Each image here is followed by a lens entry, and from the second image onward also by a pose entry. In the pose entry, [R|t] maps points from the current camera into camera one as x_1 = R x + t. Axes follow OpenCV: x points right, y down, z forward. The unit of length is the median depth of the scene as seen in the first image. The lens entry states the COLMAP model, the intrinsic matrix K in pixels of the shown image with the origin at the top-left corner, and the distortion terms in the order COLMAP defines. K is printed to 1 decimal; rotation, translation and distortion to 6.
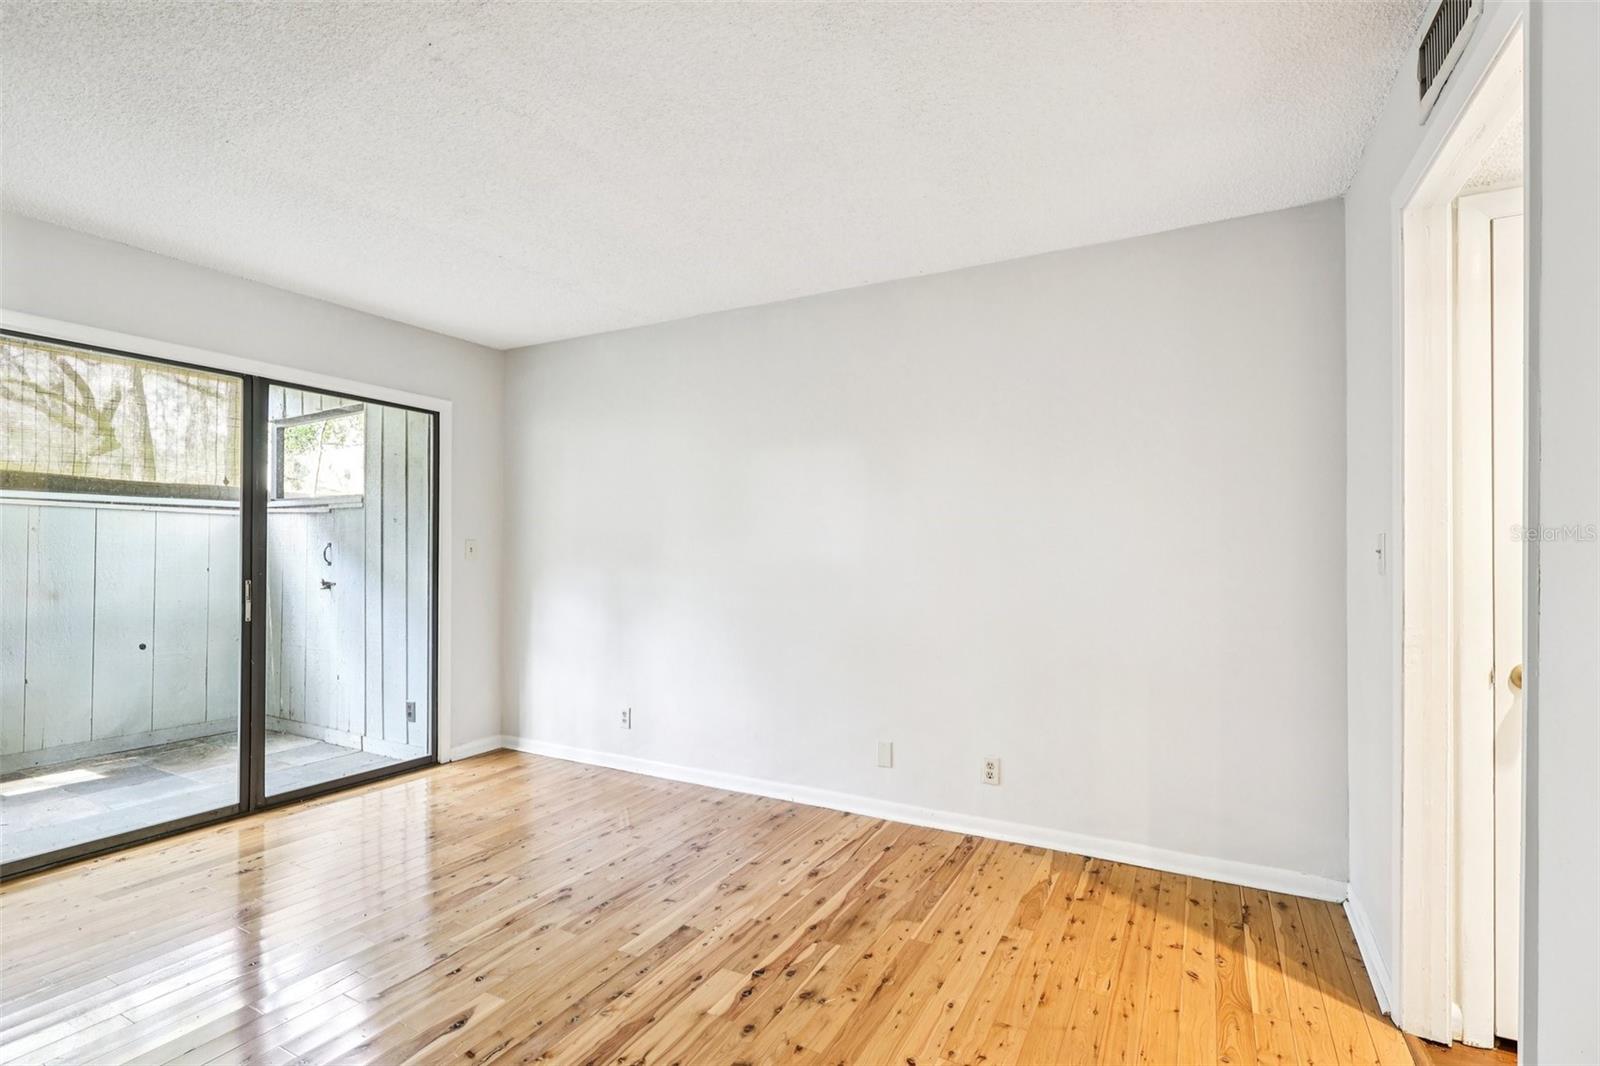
lens RADIAL K [[743.5, 0, 804.2], [0, 743.5, 536.4], [0, 0, 1]] dist [-0.001536, 0.000189]
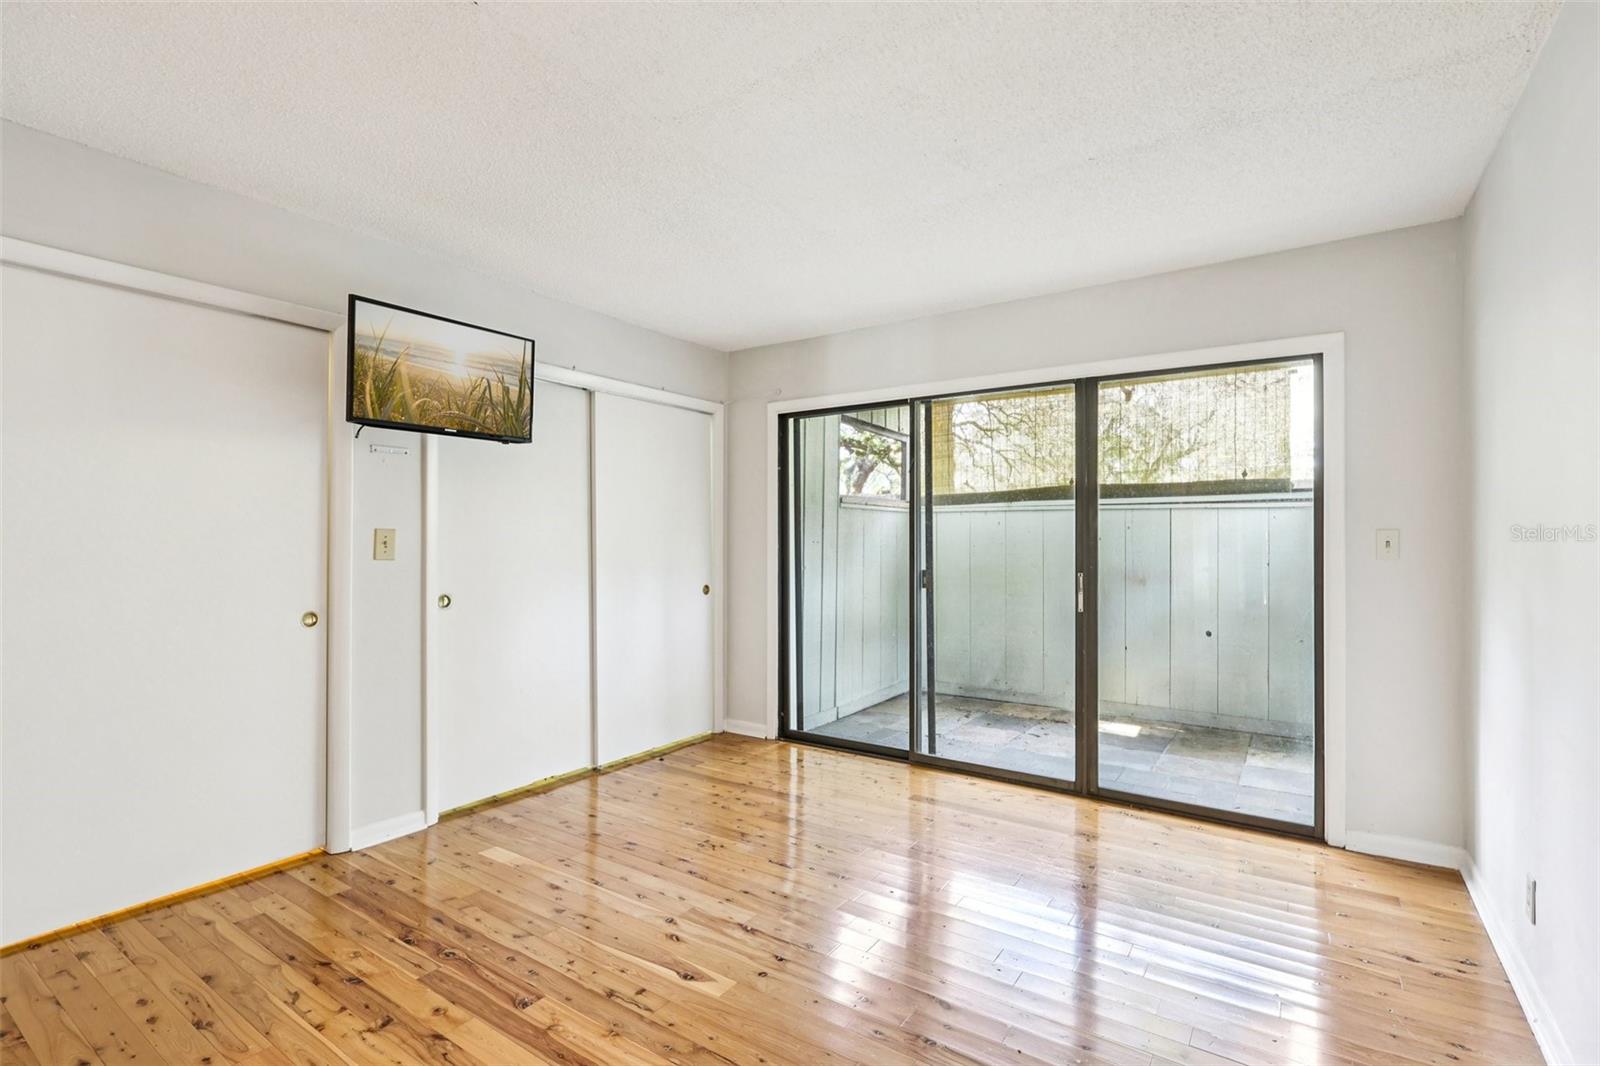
lens RADIAL K [[743.5, 0, 804.2], [0, 743.5, 536.4], [0, 0, 1]] dist [-0.001536, 0.000189]
pose [[-0.104351, -0.009820, -0.994492, 0.338373], [0.018632, 0.999756, -0.011827, 0.011094], [0.994366, -0.019763, -0.104142, 0.709817]]
